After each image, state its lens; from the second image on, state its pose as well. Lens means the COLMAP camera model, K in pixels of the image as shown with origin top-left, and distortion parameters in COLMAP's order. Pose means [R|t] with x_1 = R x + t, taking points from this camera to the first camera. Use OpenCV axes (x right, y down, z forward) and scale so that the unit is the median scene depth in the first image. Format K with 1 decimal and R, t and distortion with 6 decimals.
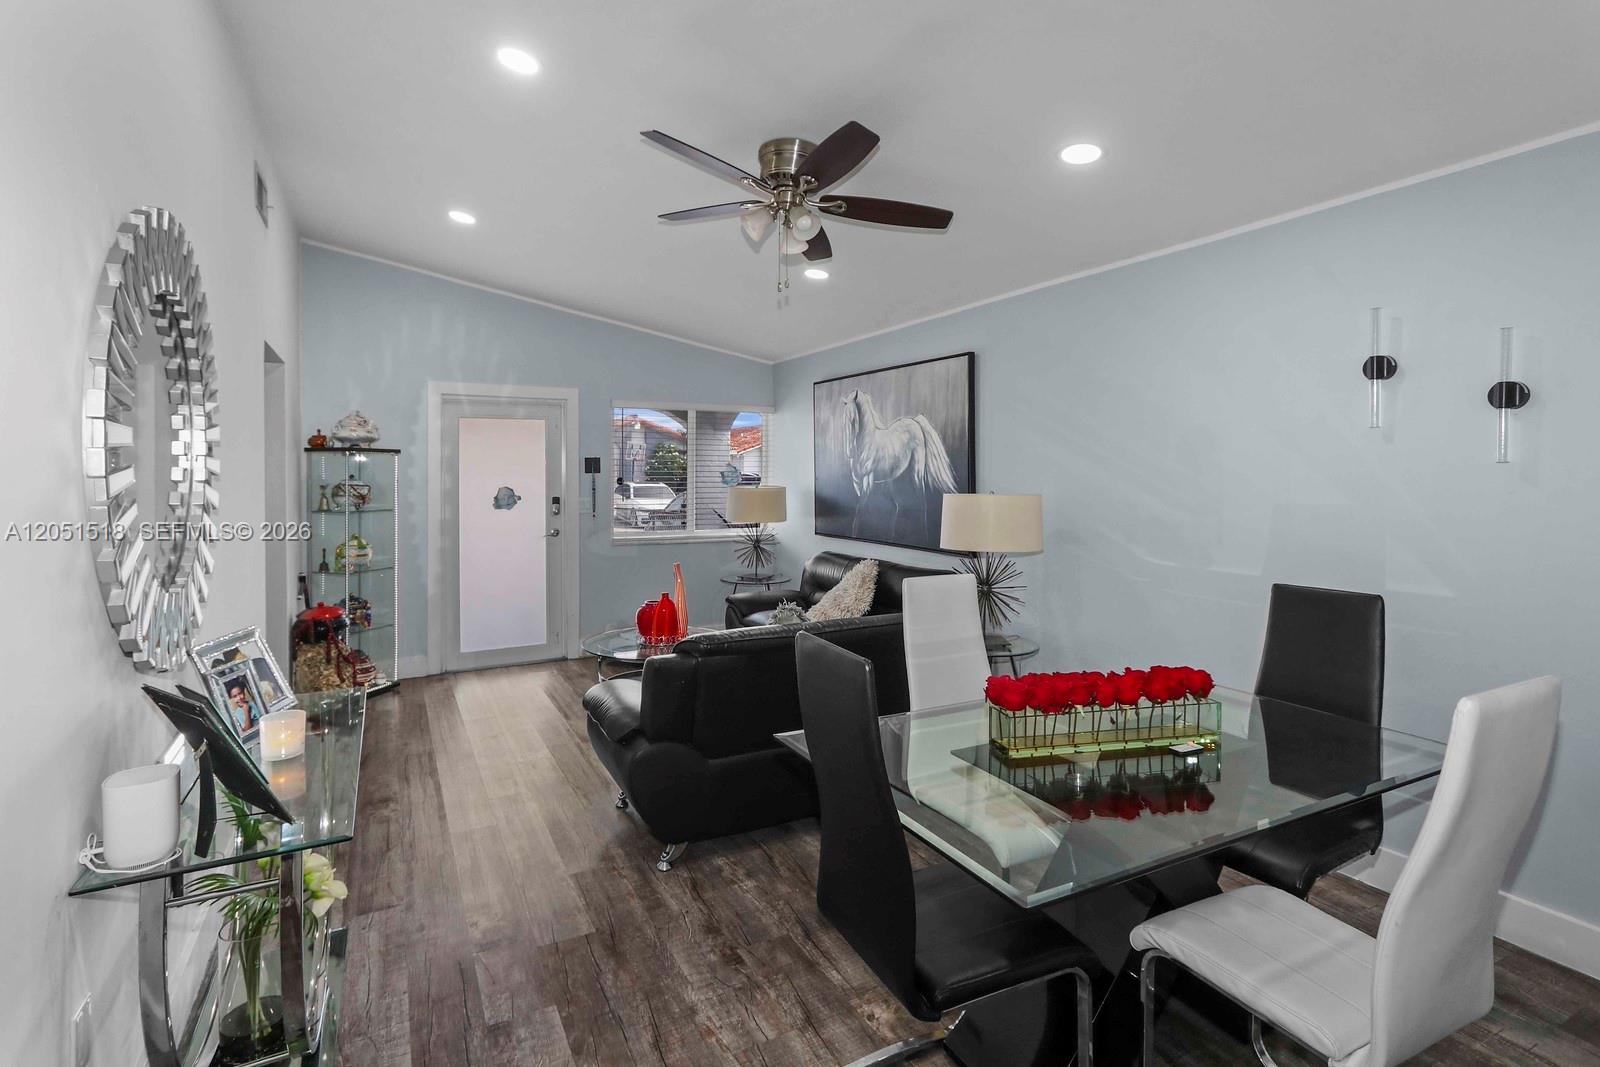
lens RADIAL K [[767.9, 0, 767.7], [0, 767.9, 503.4], [0, 0, 1]] dist [0.001102, 0.000397]
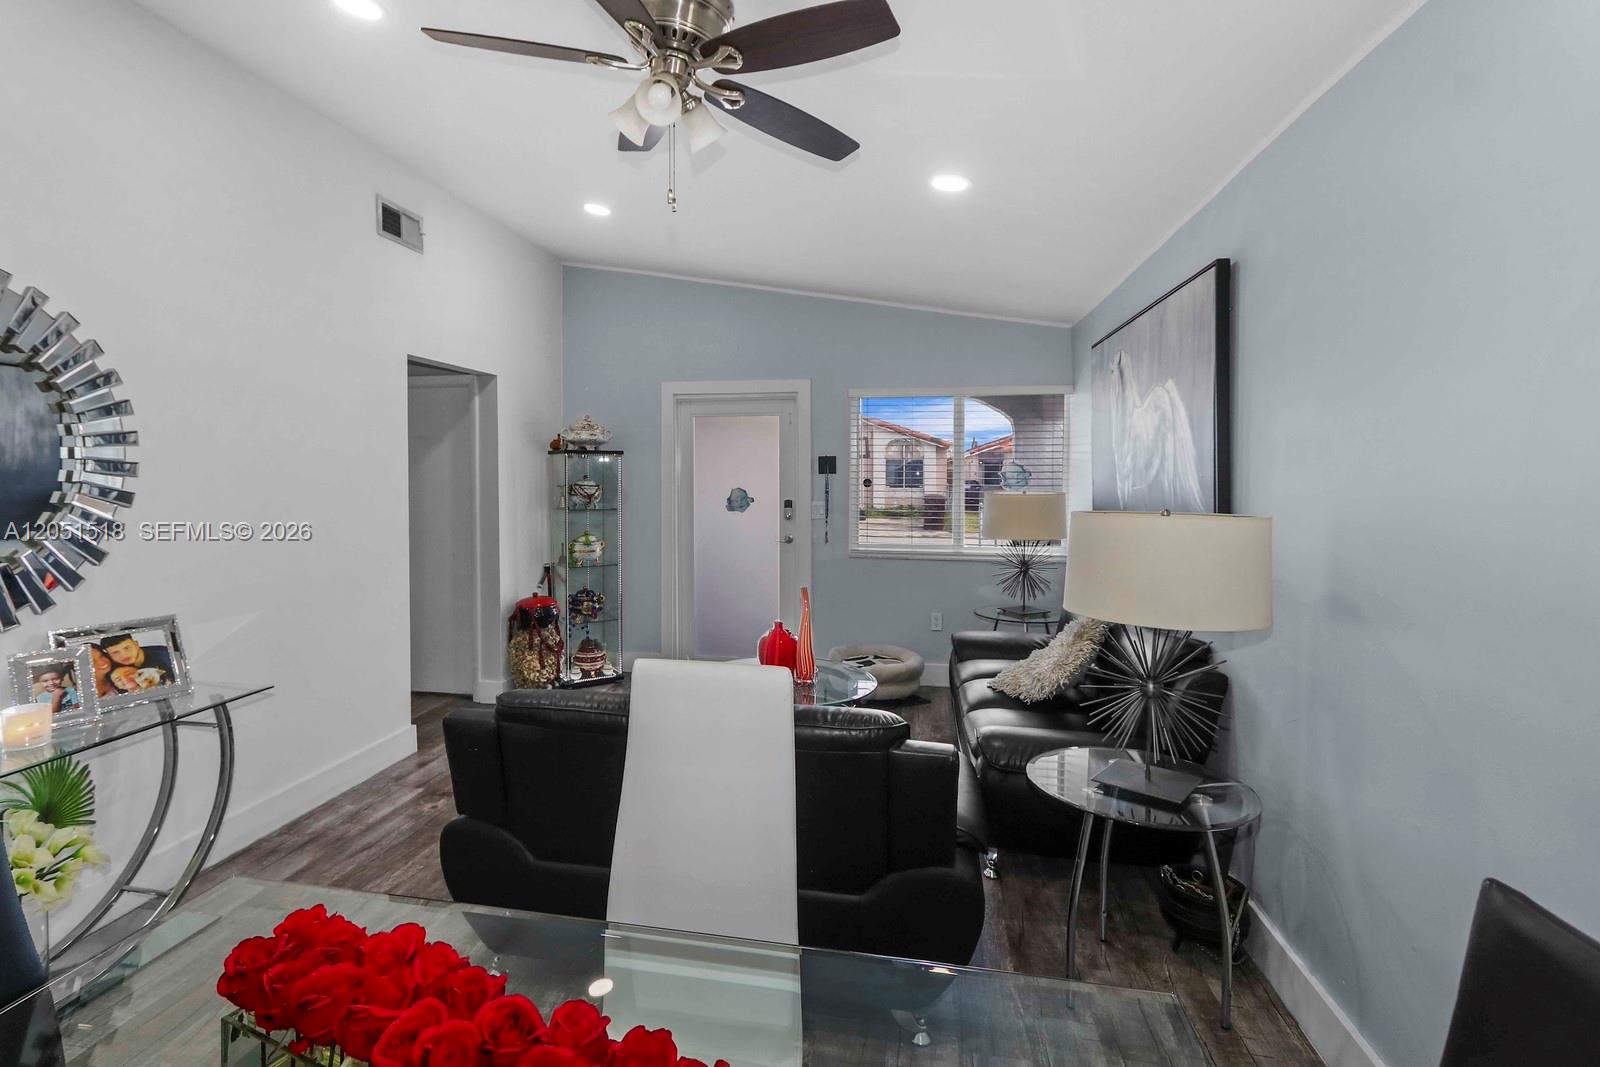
lens RADIAL K [[767.9, 0, 767.7], [0, 767.9, 503.4], [0, 0, 1]] dist [0.001102, 0.000397]
pose [[0.788209, 0.024861, -0.614905, 0.305867], [-0.024030, 0.999665, 0.009614, -0.014029], [0.614938, 0.007198, 0.788543, 0.301912]]
